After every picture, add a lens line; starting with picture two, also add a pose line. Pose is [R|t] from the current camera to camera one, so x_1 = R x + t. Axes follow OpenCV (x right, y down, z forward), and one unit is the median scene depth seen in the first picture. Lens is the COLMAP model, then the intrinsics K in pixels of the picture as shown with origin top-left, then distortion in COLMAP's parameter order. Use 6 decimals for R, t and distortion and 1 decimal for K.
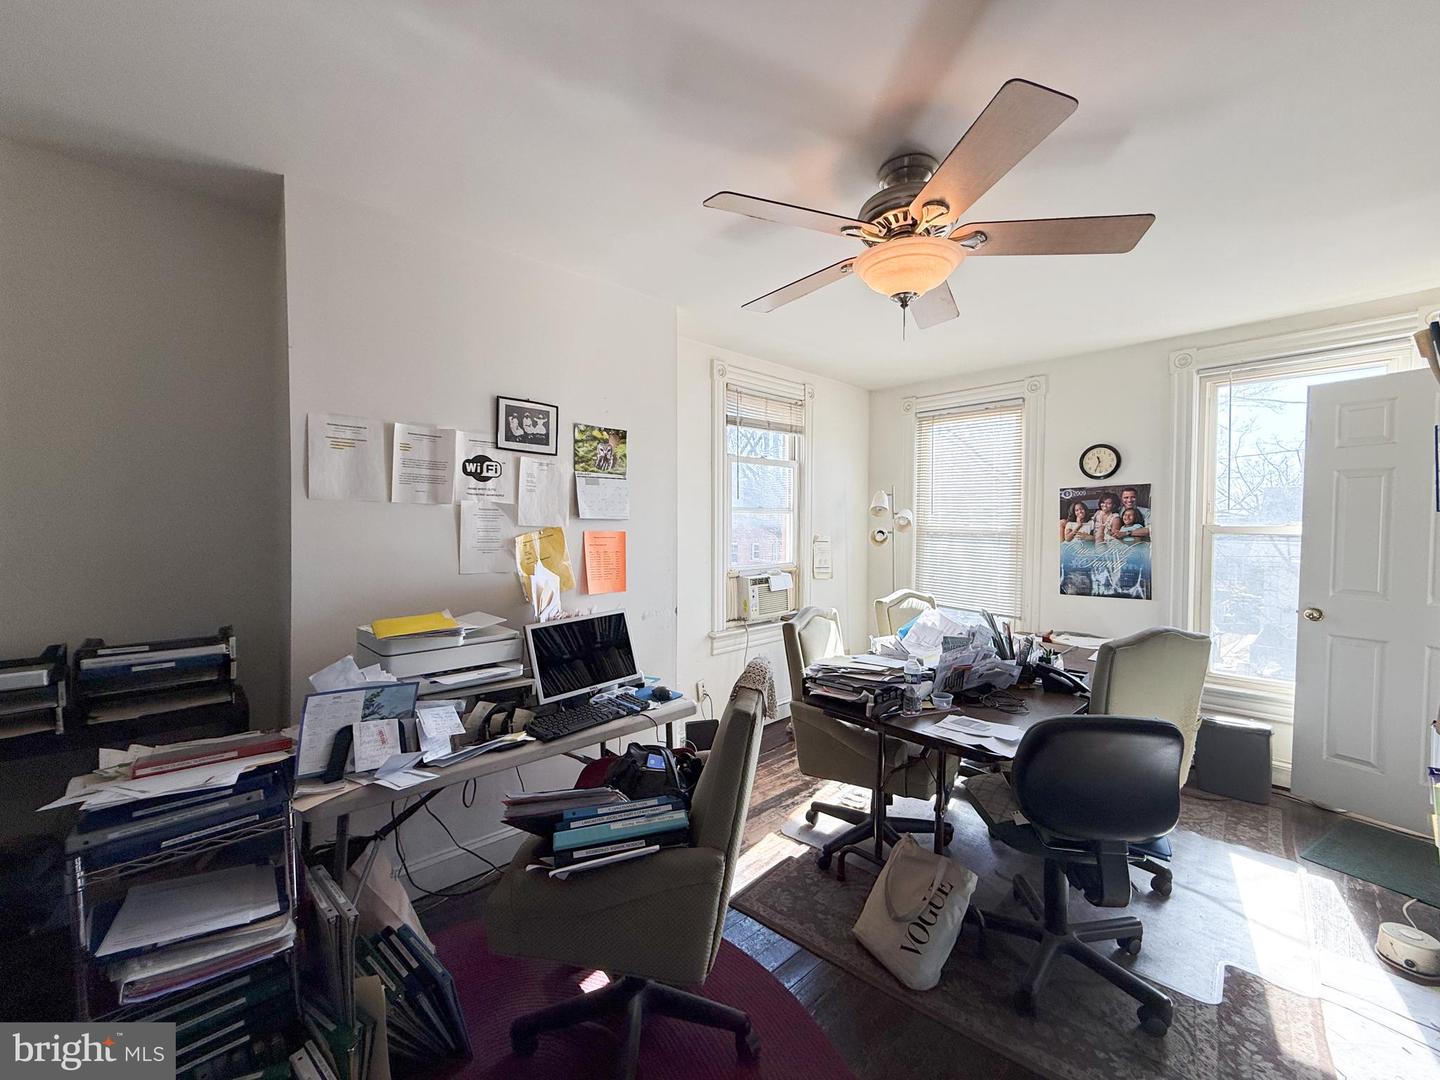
lens RADIAL K [[572.1, 0, 715.8], [0, 572.1, 539.3], [0, 0, 1]] dist [-0.001203, -0.000004]
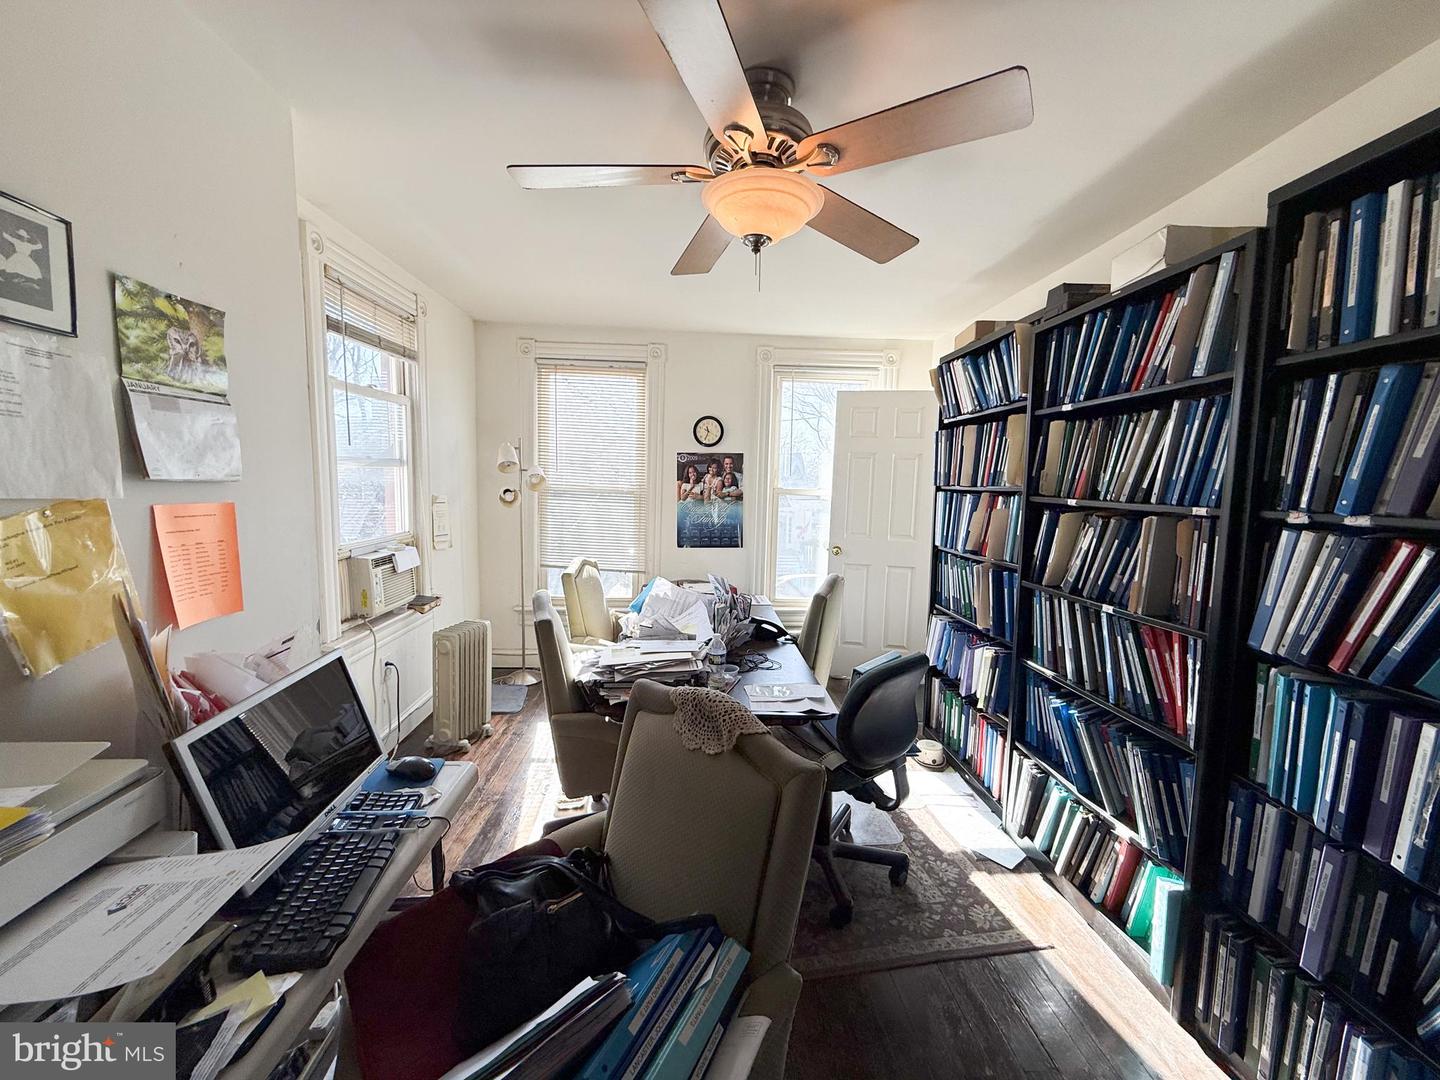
lens RADIAL K [[572.1, 0, 715.8], [0, 572.1, 539.3], [0, 0, 1]] dist [-0.001203, -0.000004]
pose [[0.653627, -0.065230, 0.754001, -0.208224], [-0.003664, 0.995994, 0.089341, -0.022372], [-0.756808, -0.061159, 0.650770, 0.229597]]
